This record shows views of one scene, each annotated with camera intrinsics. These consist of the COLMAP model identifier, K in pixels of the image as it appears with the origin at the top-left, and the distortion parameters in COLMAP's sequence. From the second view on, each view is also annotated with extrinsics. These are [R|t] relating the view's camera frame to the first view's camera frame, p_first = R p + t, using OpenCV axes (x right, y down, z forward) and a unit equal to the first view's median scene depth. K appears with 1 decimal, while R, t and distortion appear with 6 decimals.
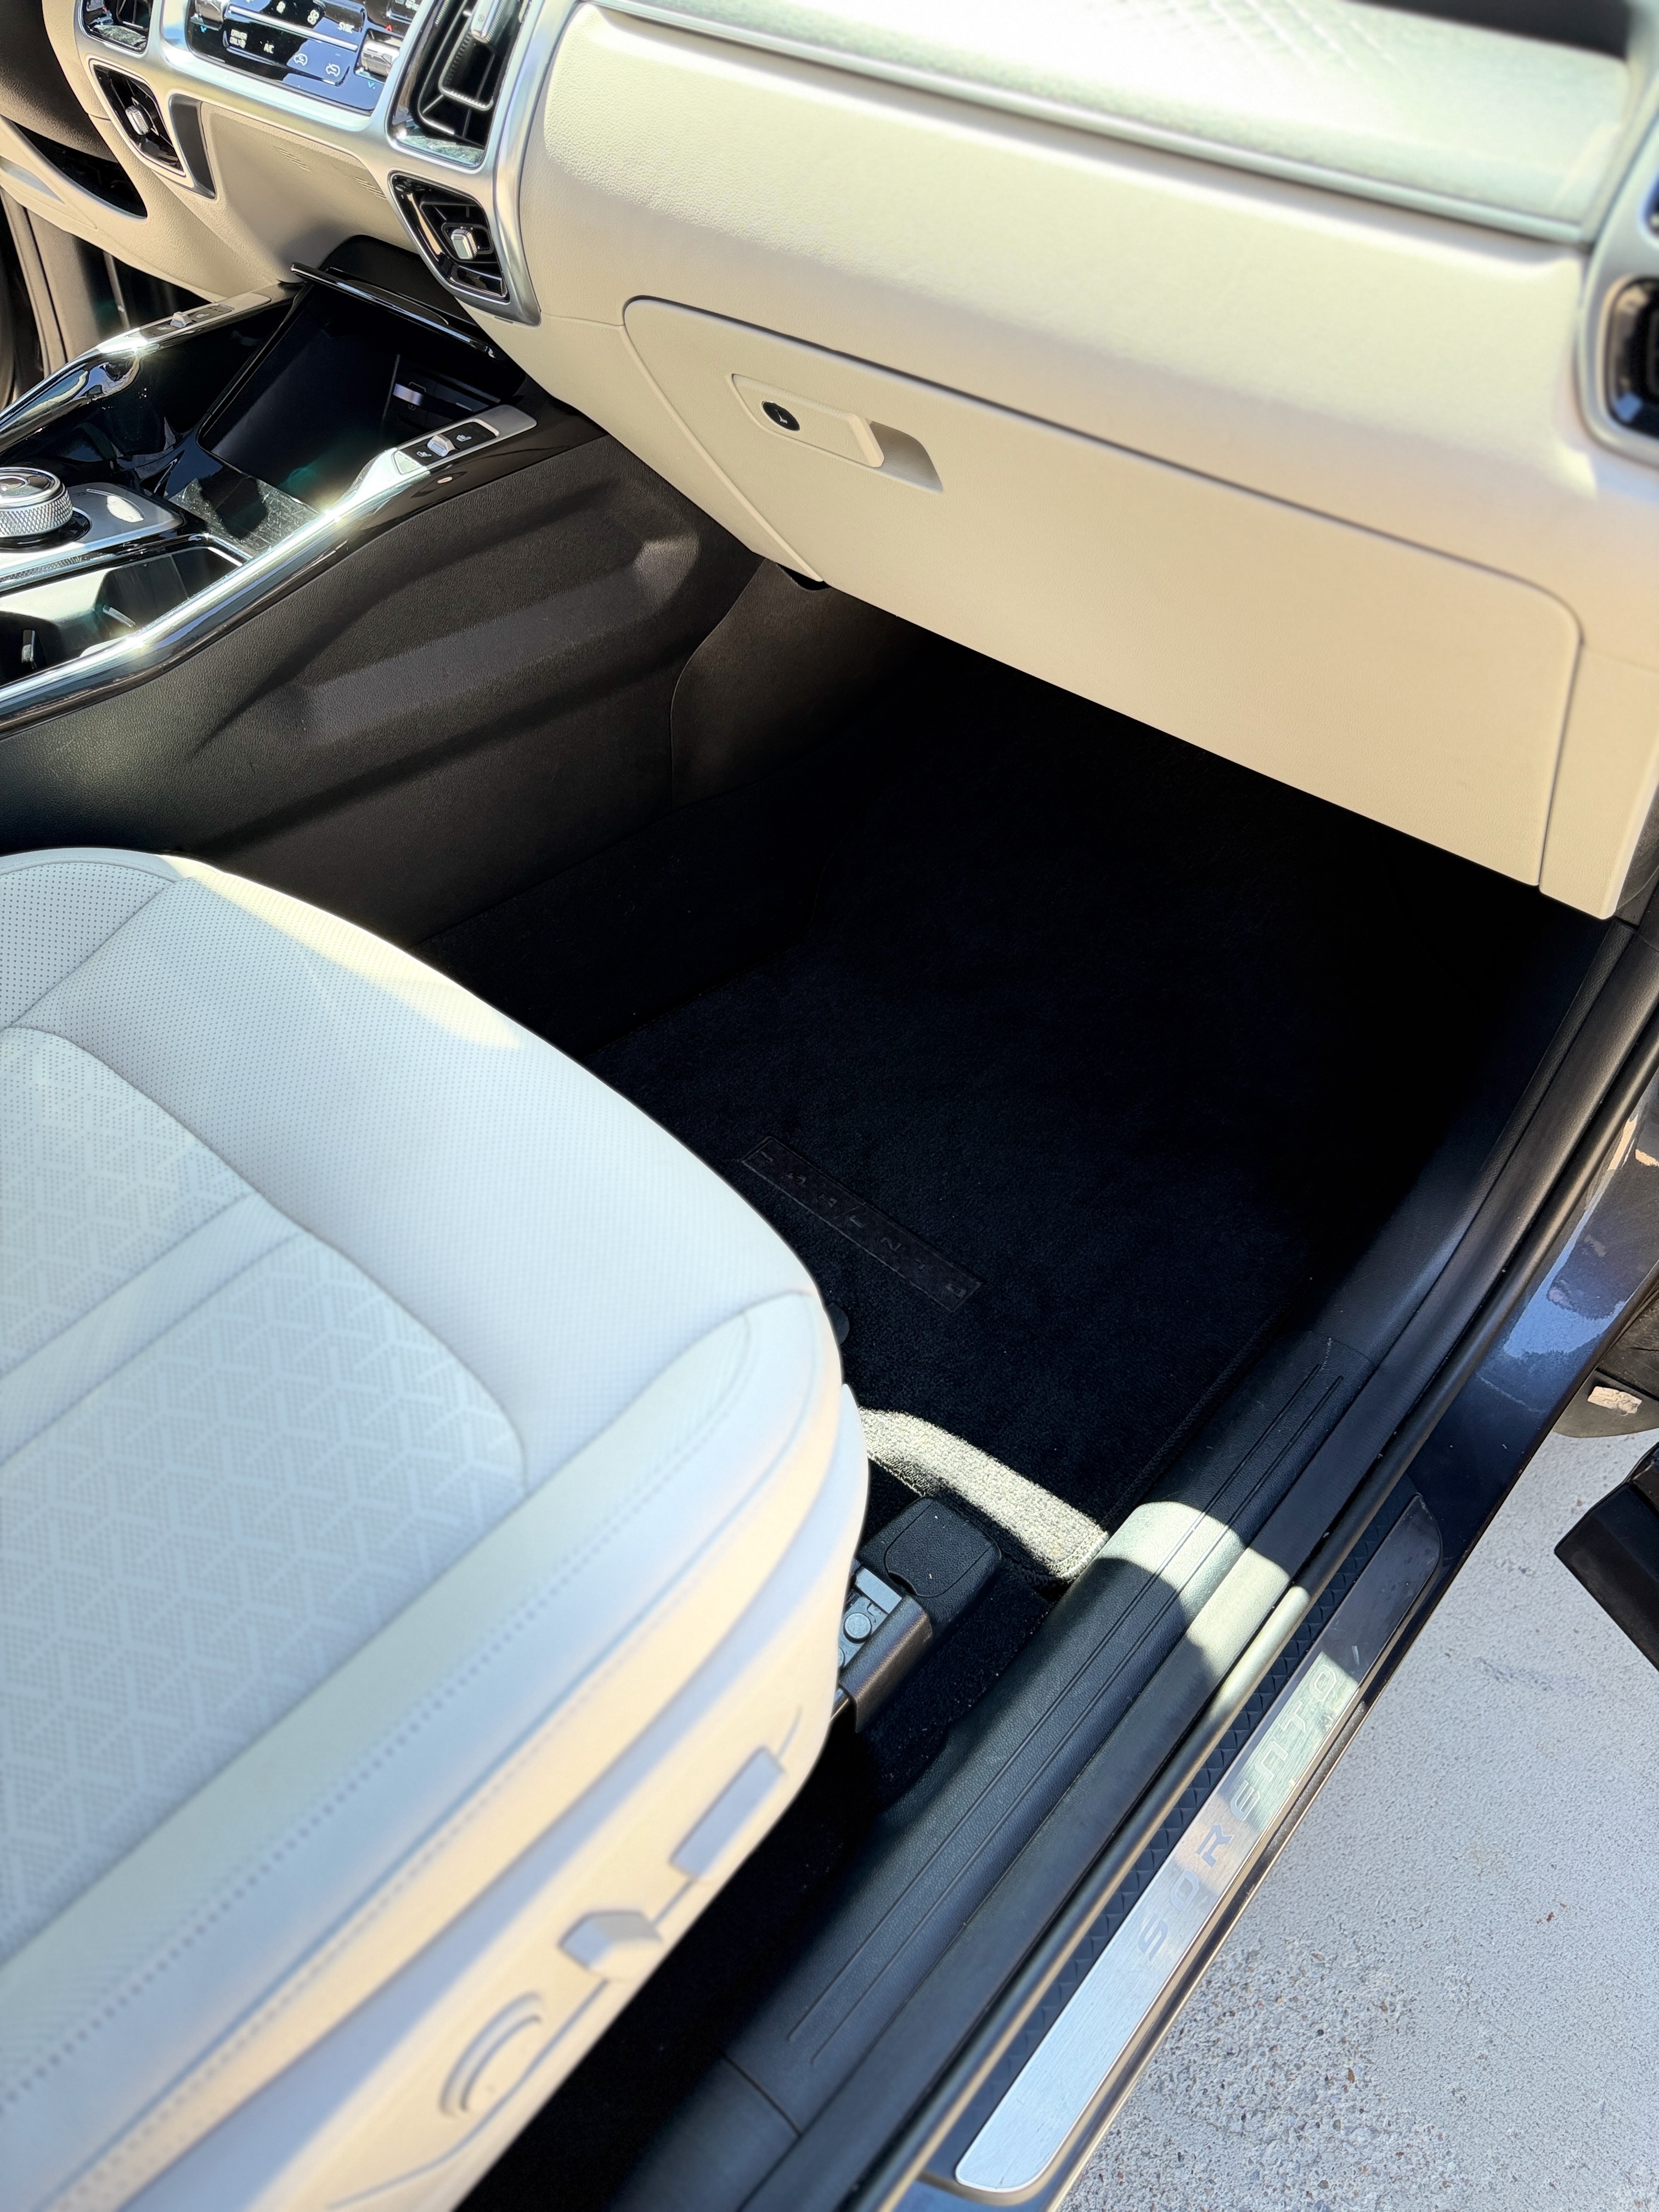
lens RADIAL K [[1556.3, 0, 782.7], [0, 1556.3, 1096.9], [0, 0, 1]] dist [0.068280, -0.068277]
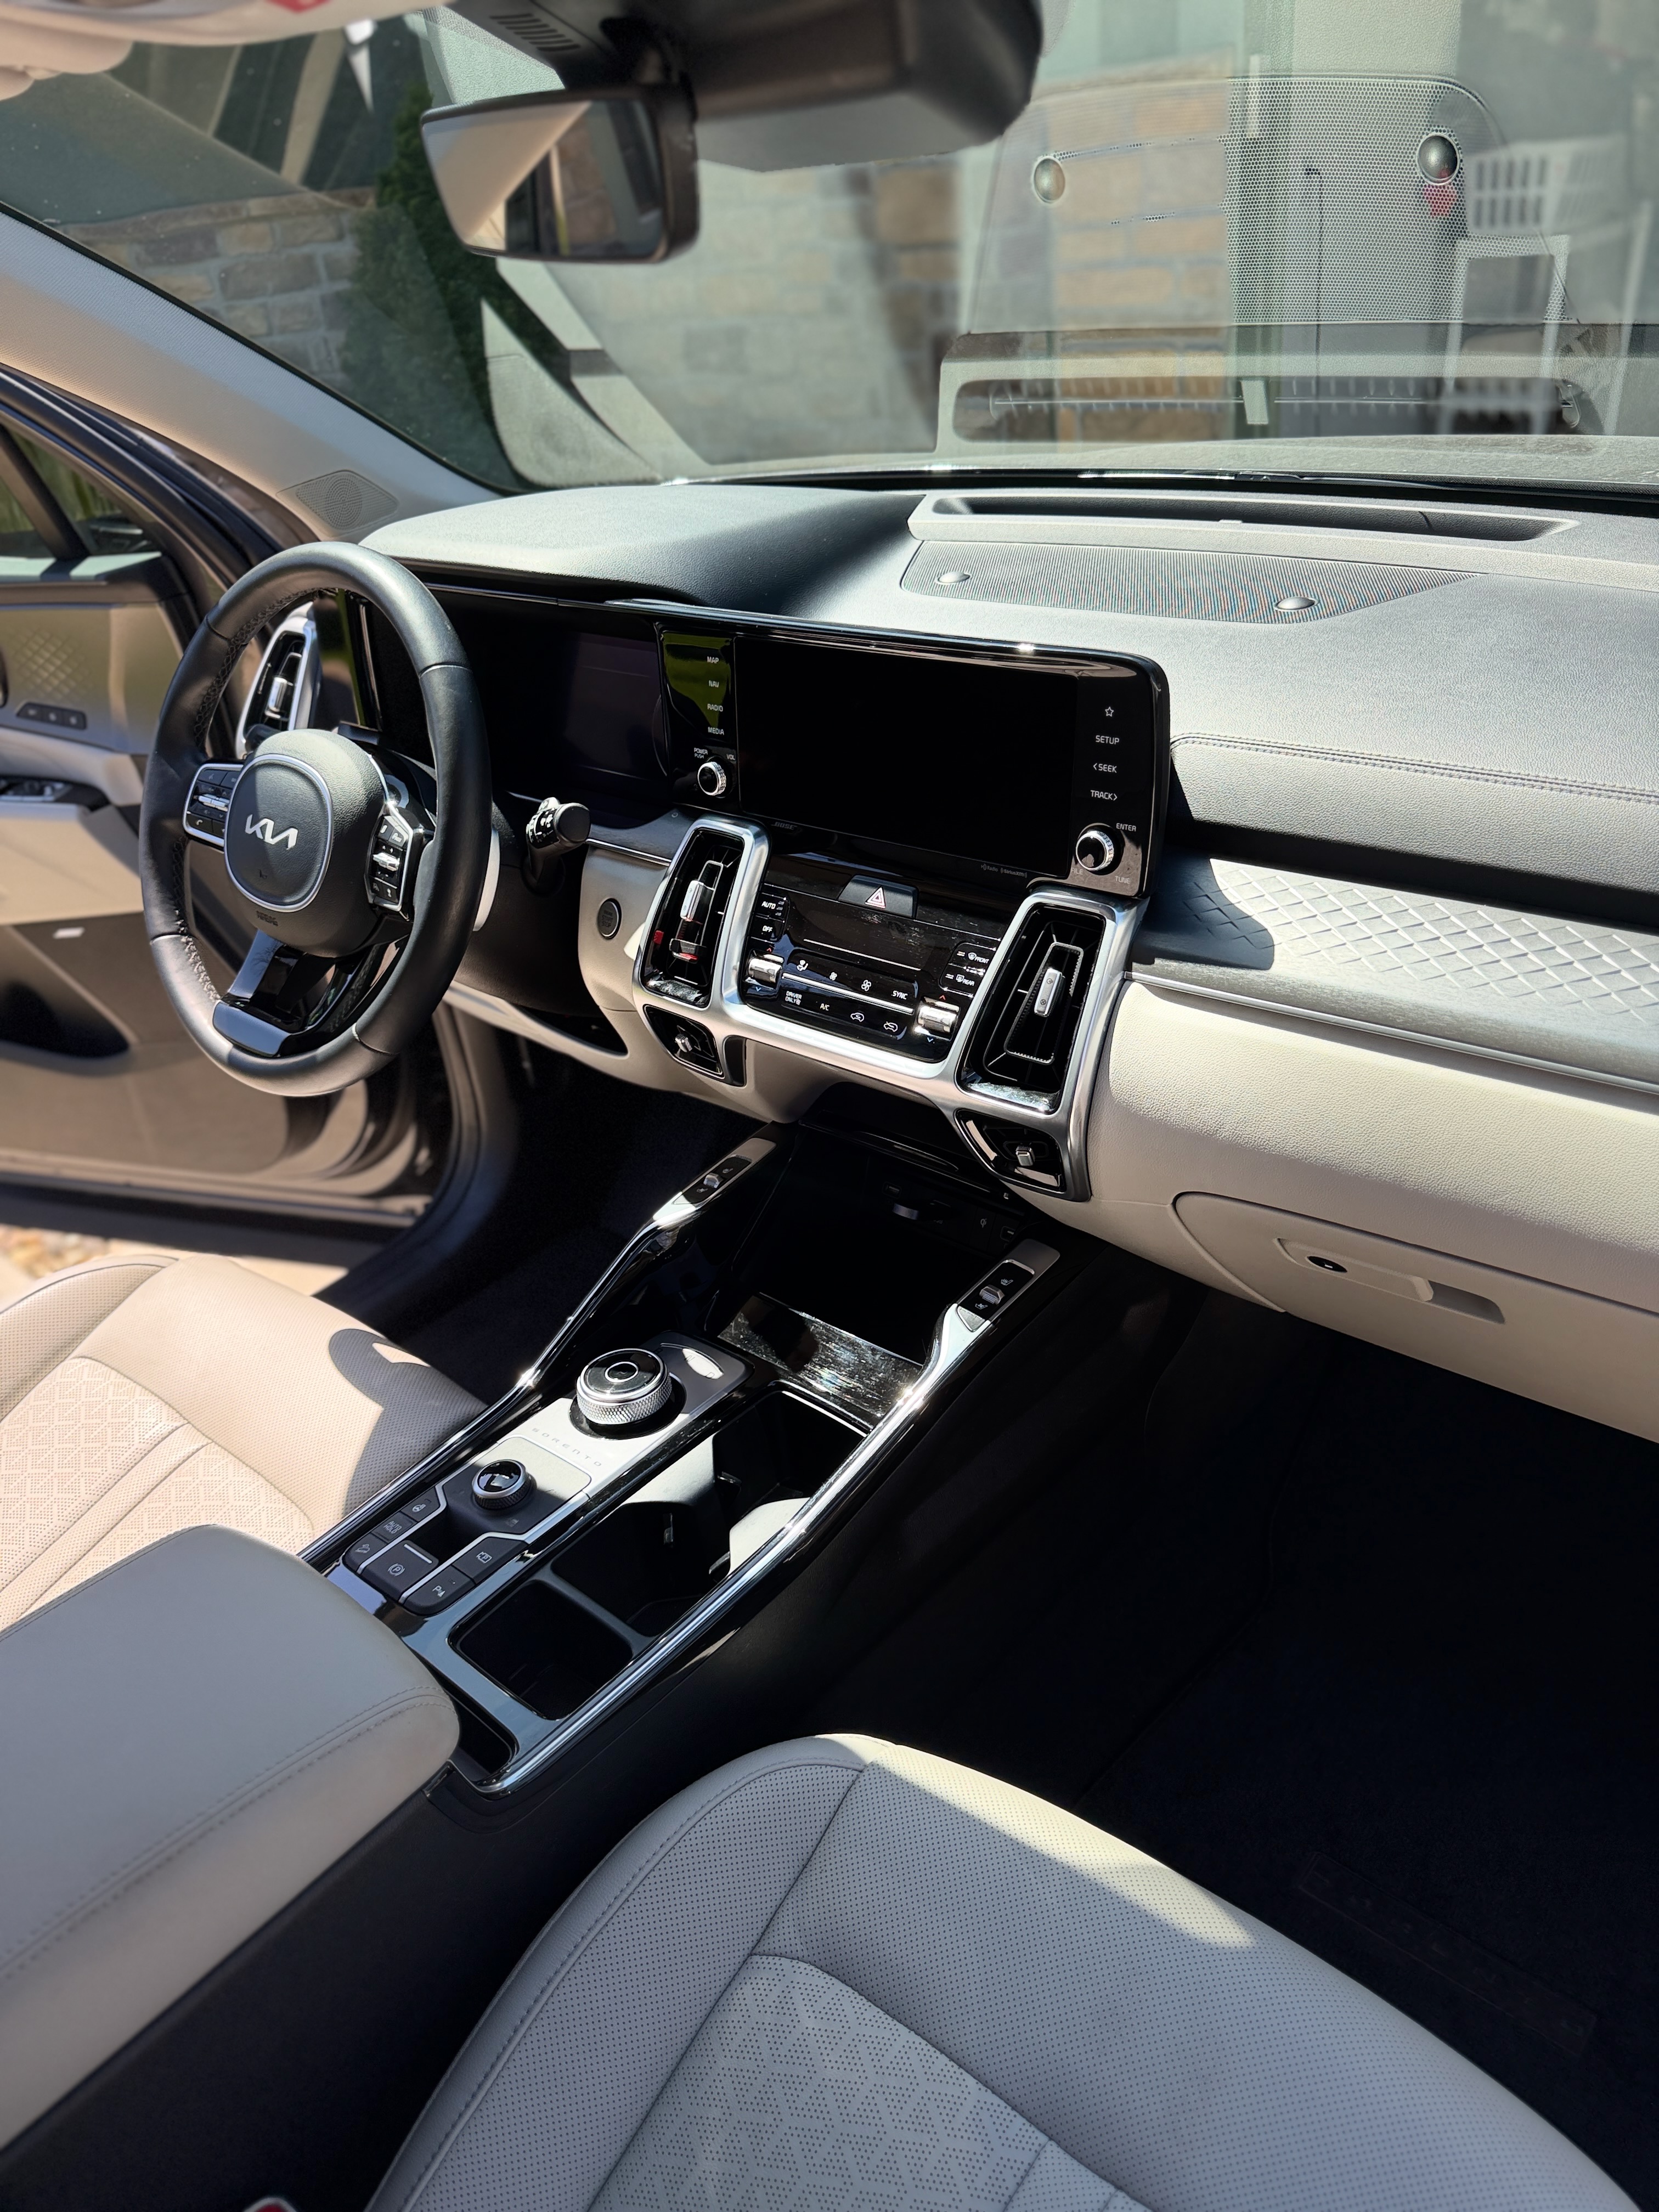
lens RADIAL K [[1556.3, 0, 782.7], [0, 1556.3, 1096.9], [0, 0, 1]] dist [0.068280, -0.068277]
pose [[0.990492, -0.129946, -0.045167, -0.318511], [0.115633, 0.964257, -0.238407, -0.319139], [0.074533, 0.230917, 0.970115, -0.158928]]
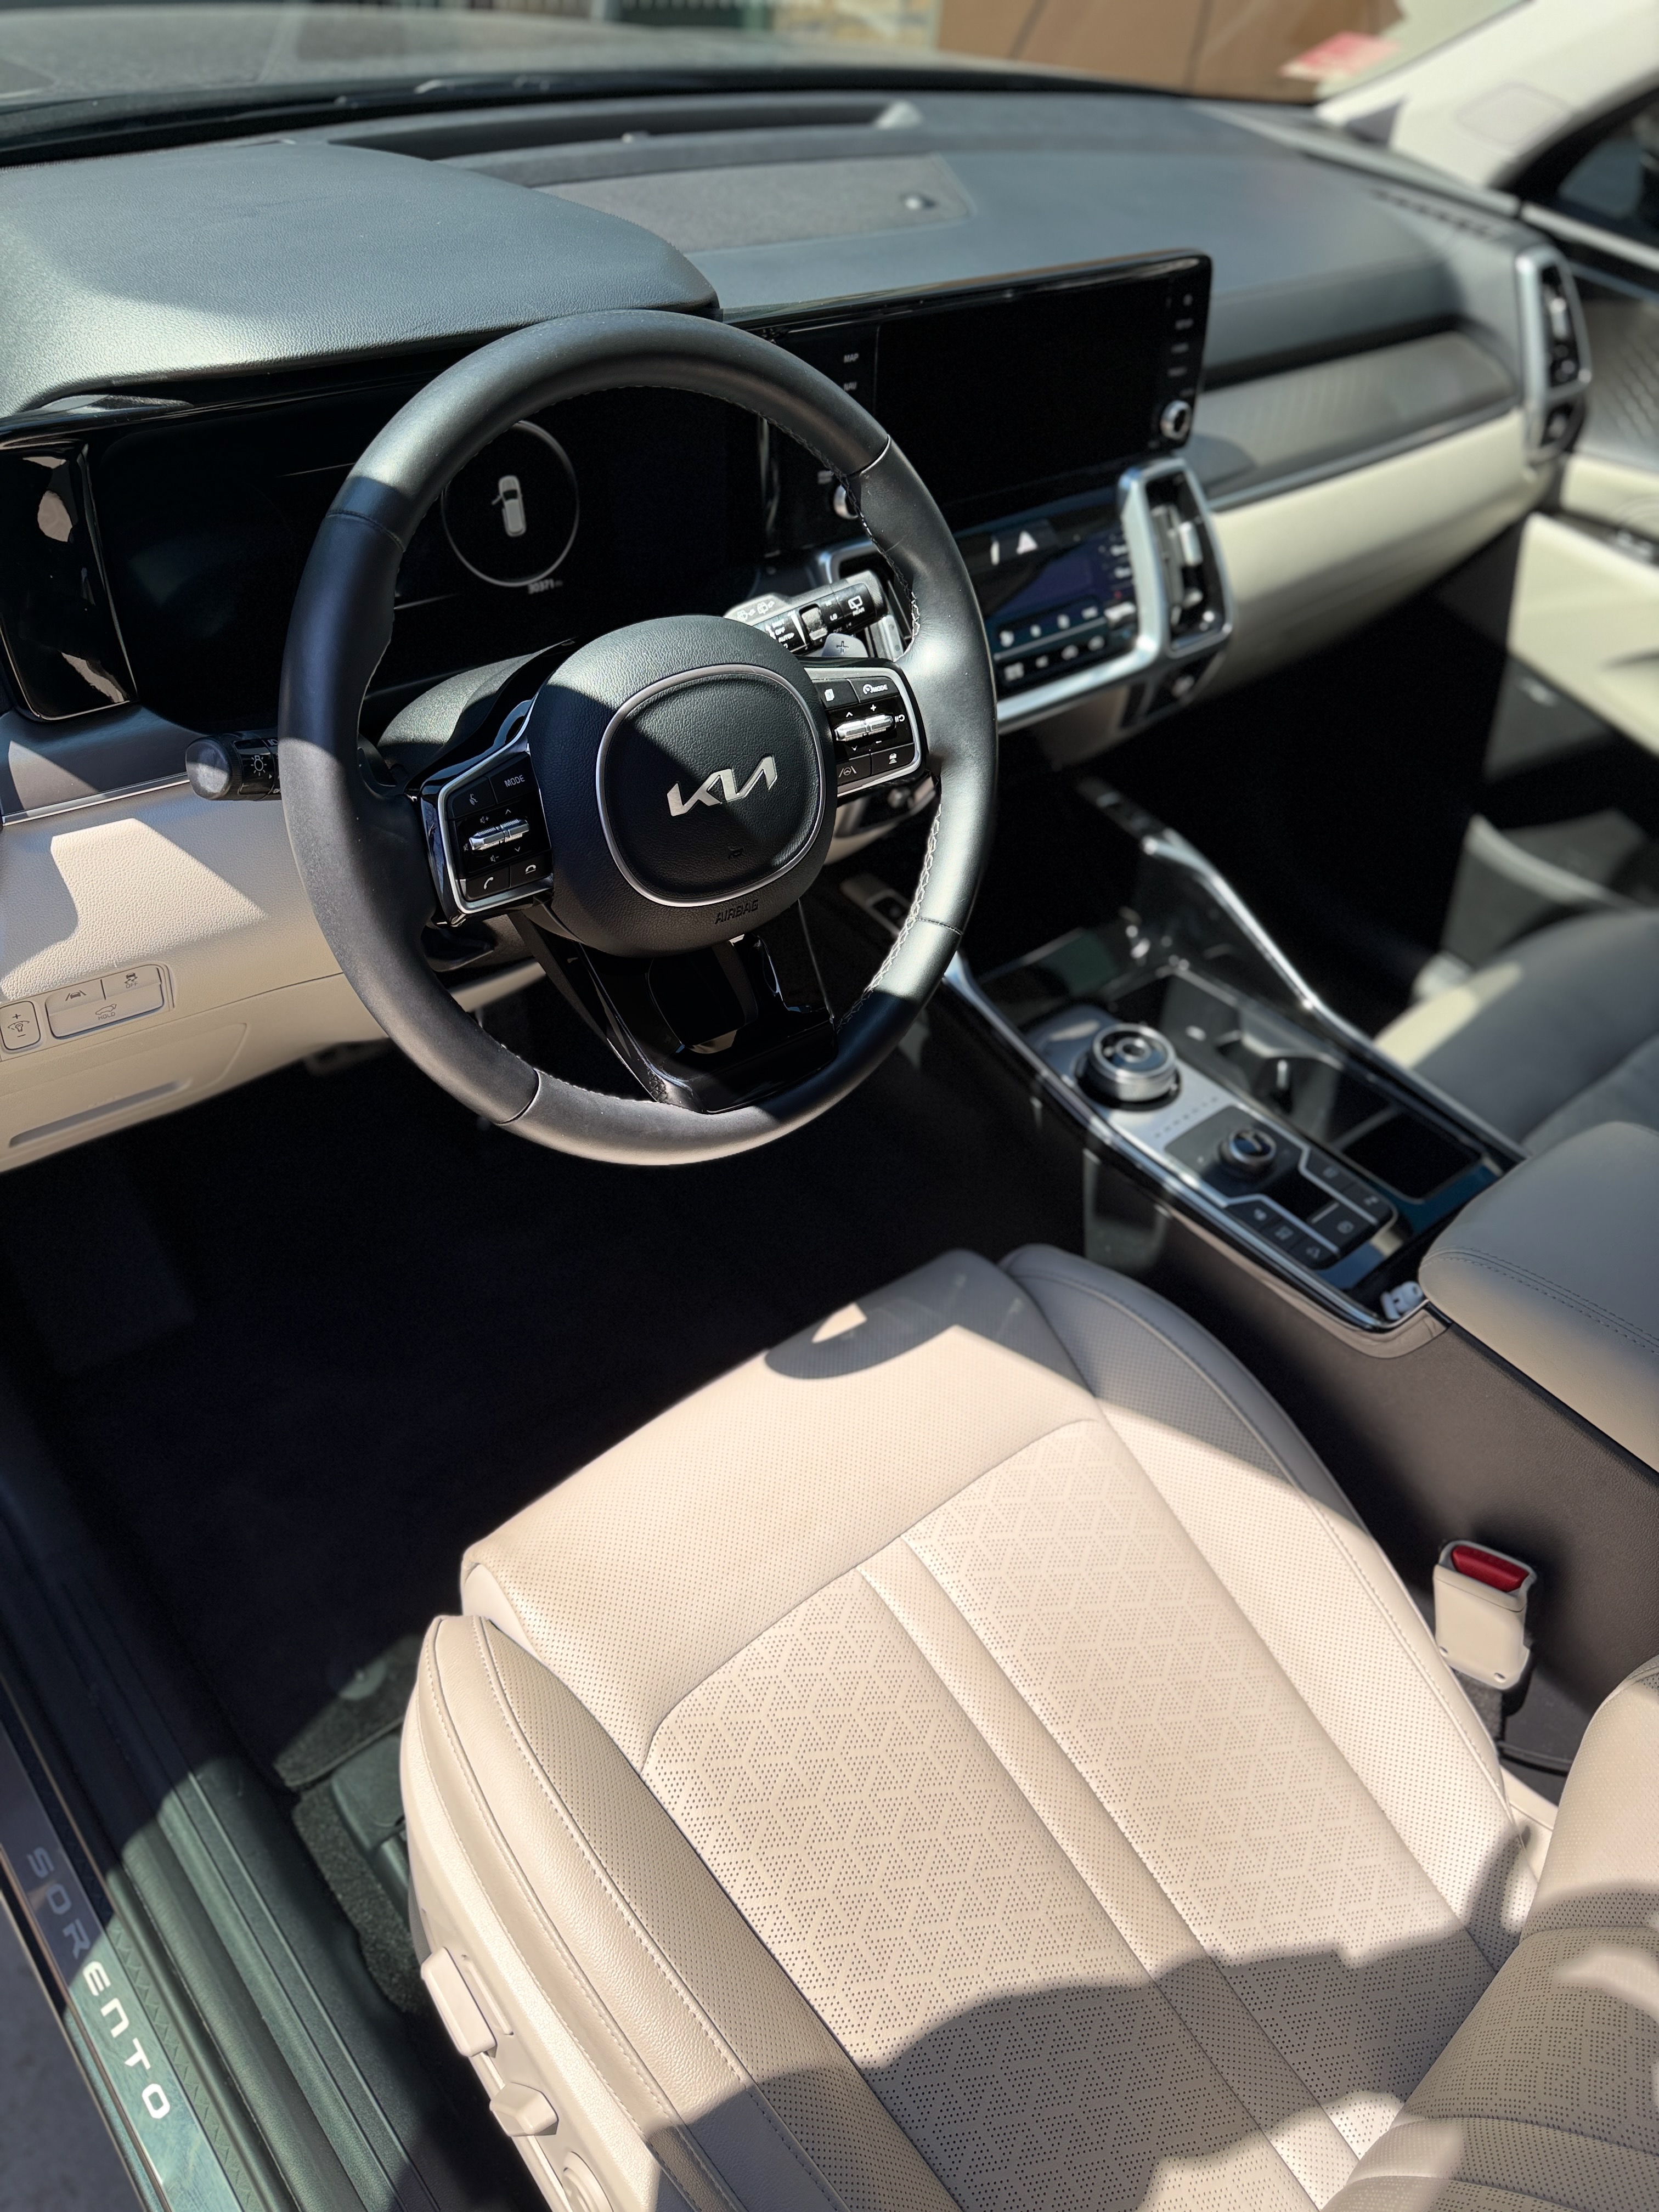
lens RADIAL K [[1556.3, 0, 782.7], [0, 1556.3, 1096.9], [0, 0, 1]] dist [0.068280, -0.068277]
pose [[0.145540, -0.689348, 0.709661, -1.564231], [0.614960, 0.624930, 0.480924, -1.228860], [-0.775011, 0.366419, 0.514873, 0.658964]]
